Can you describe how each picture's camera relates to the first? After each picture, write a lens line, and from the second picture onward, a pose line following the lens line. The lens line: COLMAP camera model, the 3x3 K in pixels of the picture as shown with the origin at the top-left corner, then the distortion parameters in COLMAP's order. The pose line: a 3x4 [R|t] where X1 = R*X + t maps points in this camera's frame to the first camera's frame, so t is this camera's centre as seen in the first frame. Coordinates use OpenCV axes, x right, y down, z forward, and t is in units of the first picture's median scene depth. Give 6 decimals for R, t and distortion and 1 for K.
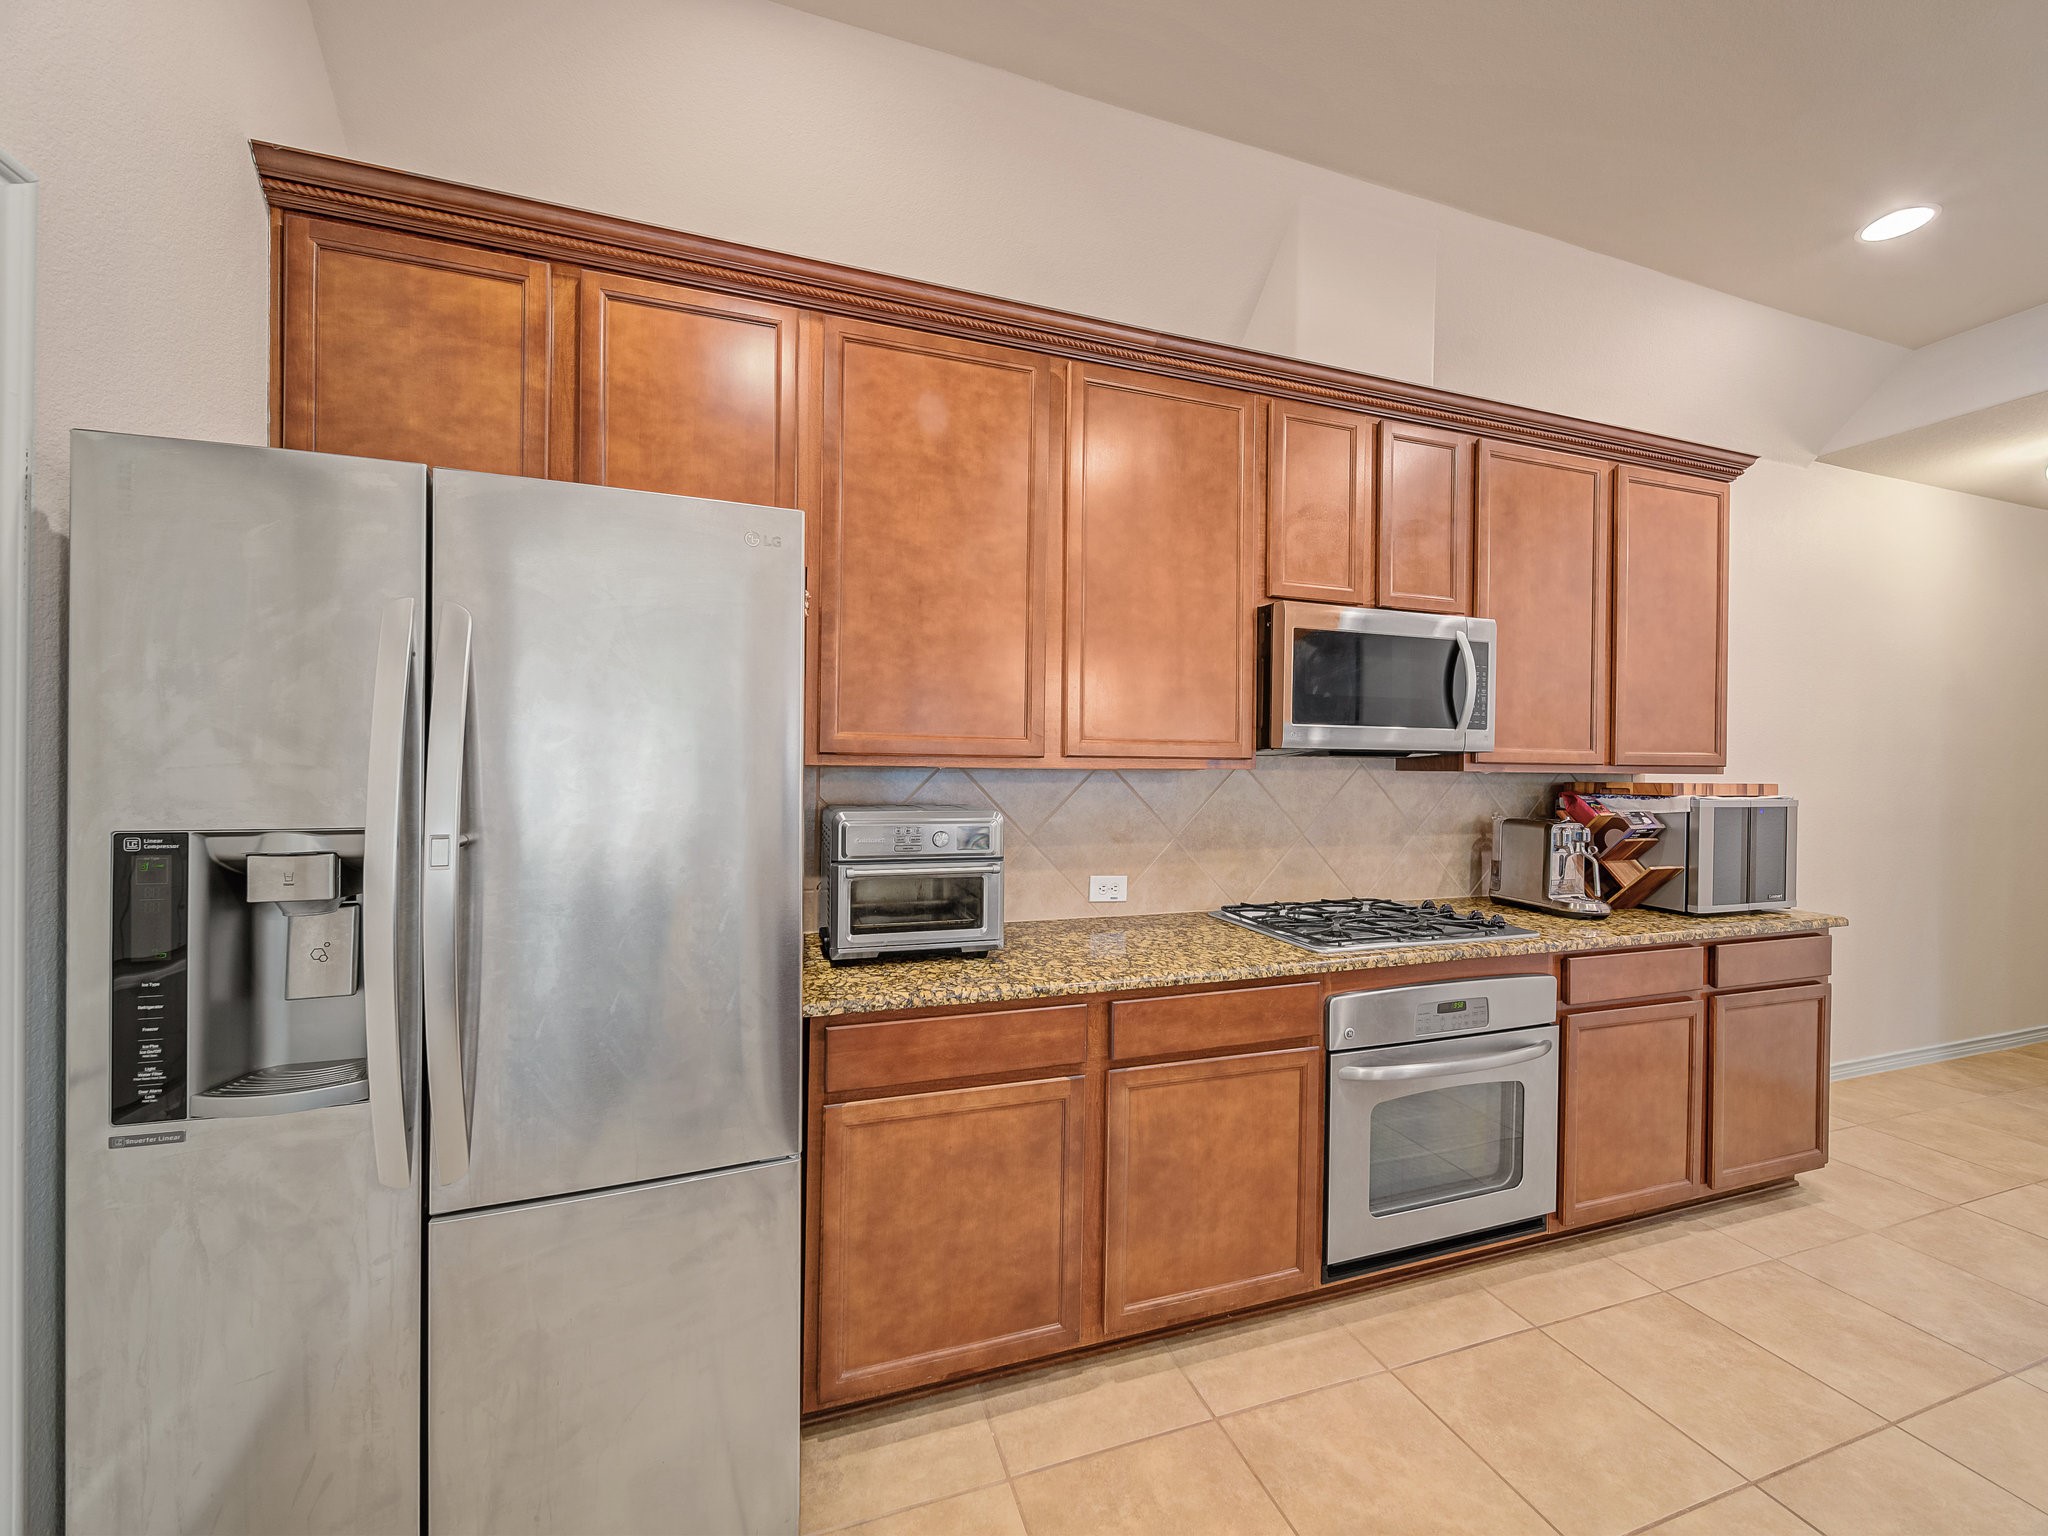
lens RADIAL K [[801.0, 0, 1028.2], [0, 801.0, 765.1], [0, 0, 1]] dist [0.002270, -0.001813]
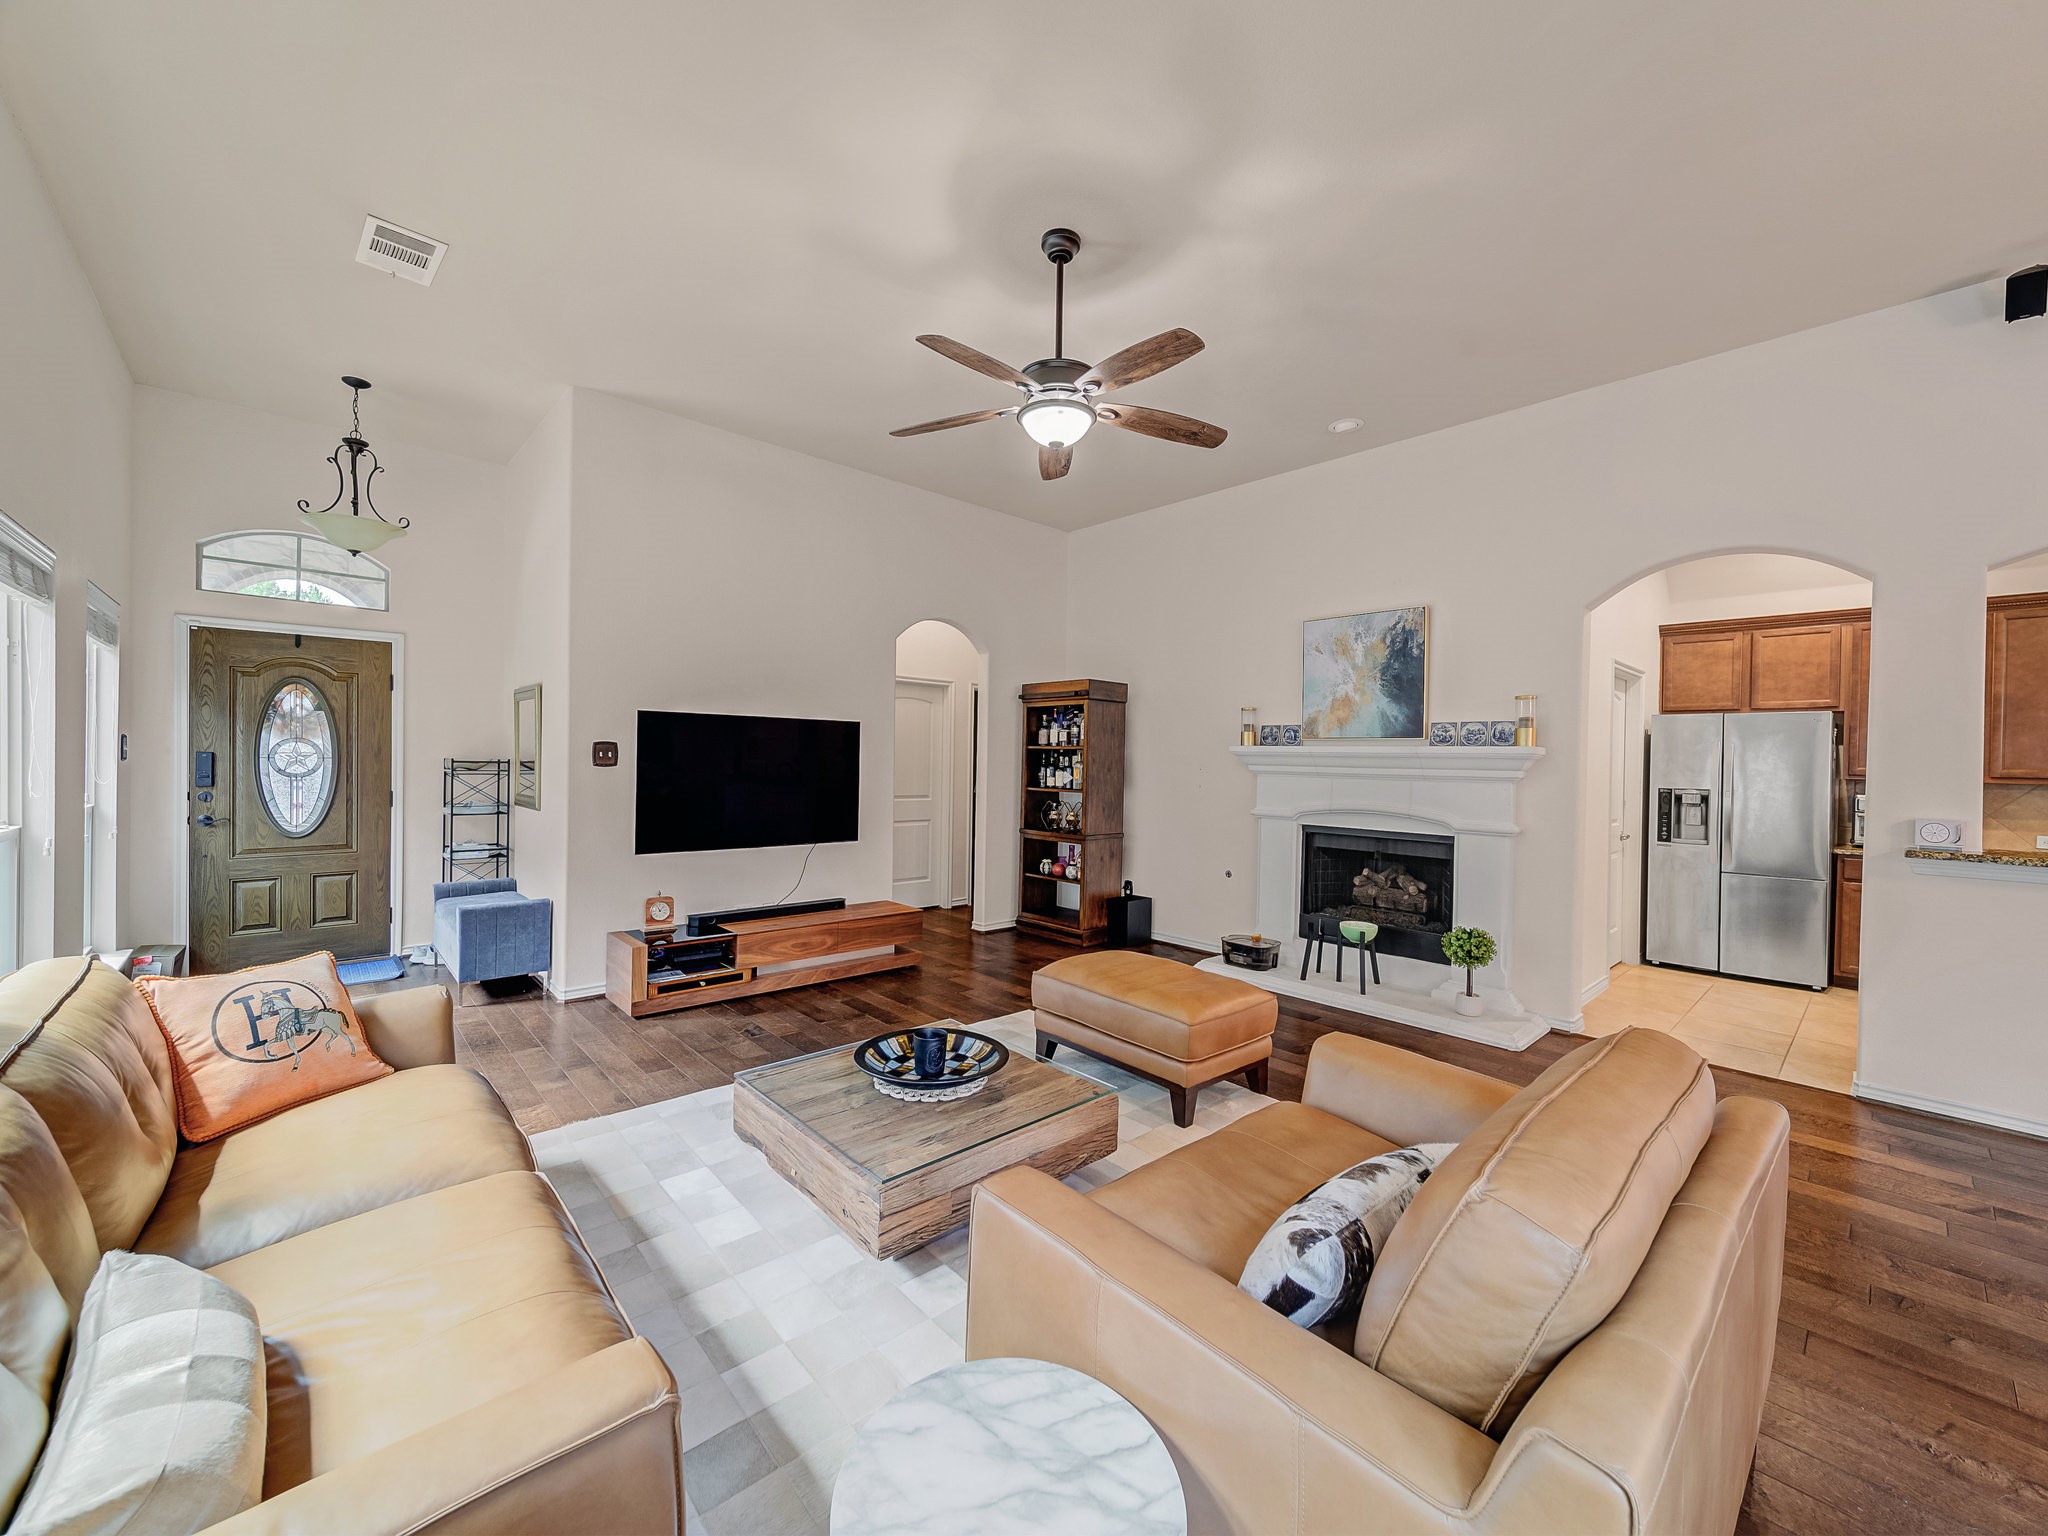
lens RADIAL K [[801.0, 0, 1028.2], [0, 801.0, 765.1], [0, 0, 1]] dist [0.002270, -0.001813]
pose [[0.401227, 0.000629, -0.915978, 1.201801], [-0.019625, 0.999776, -0.007910, 0.030376], [0.915768, 0.021150, 0.401150, -2.880598]]
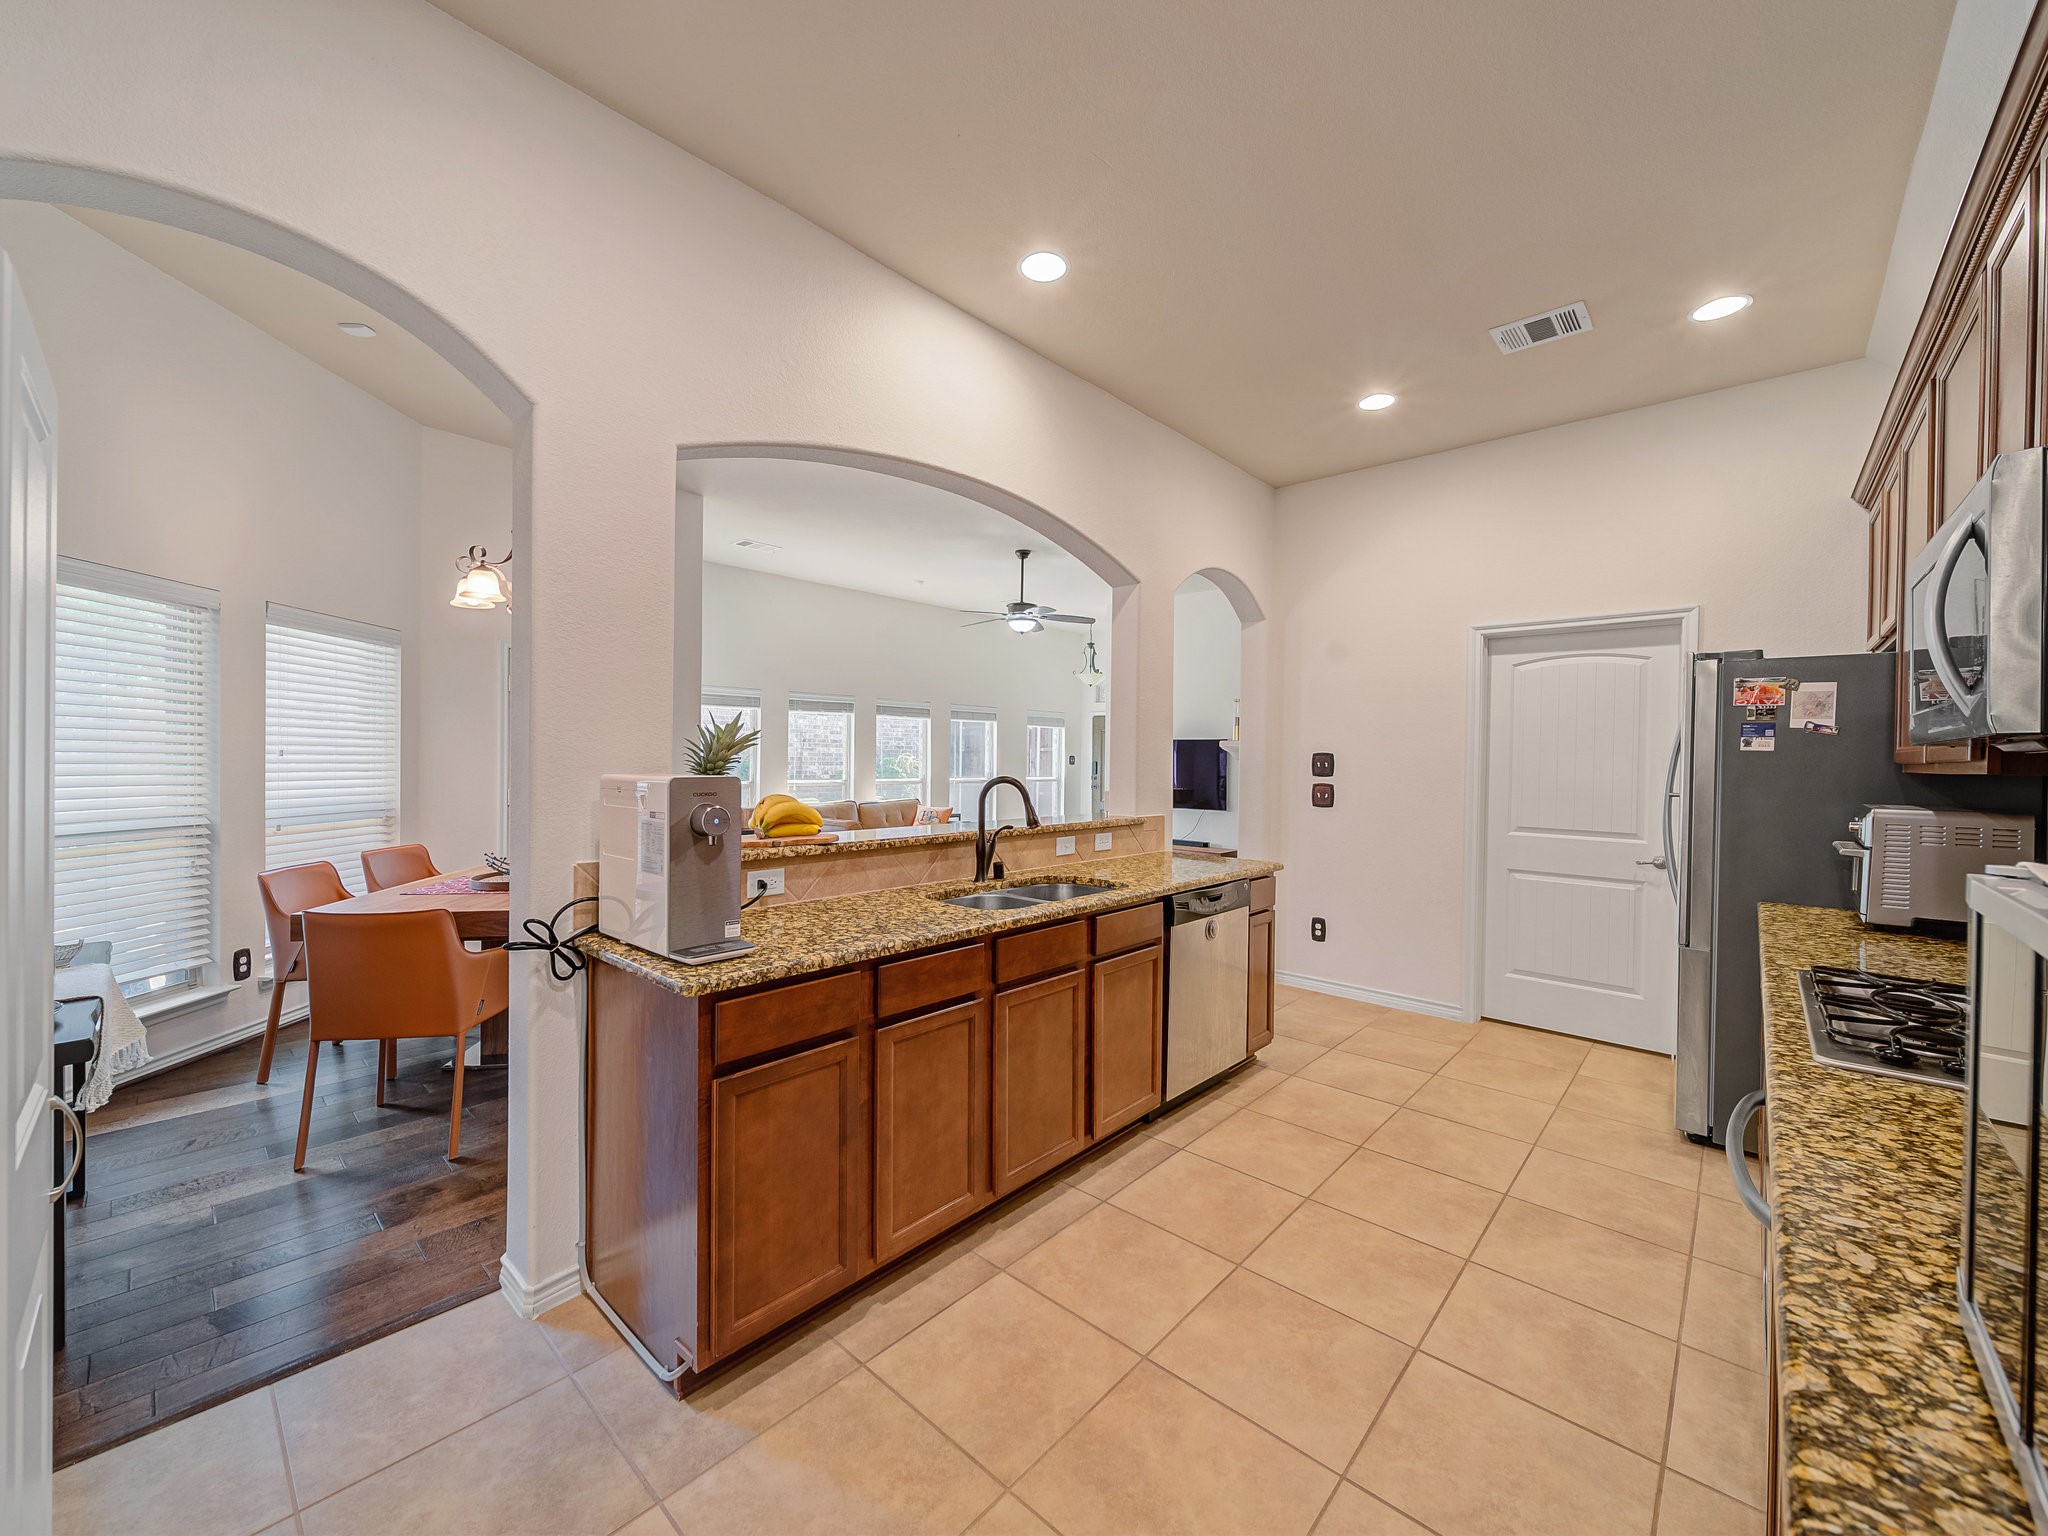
lens RADIAL K [[801.0, 0, 1028.2], [0, 801.0, 765.1], [0, 0, 1]] dist [0.002270, -0.001813]
pose [[-0.873694, -0.019907, -0.486068, 1.694316], [-0.026488, 0.999627, 0.006671, 0.018796], [0.485754, 0.018703, -0.873896, 1.471666]]
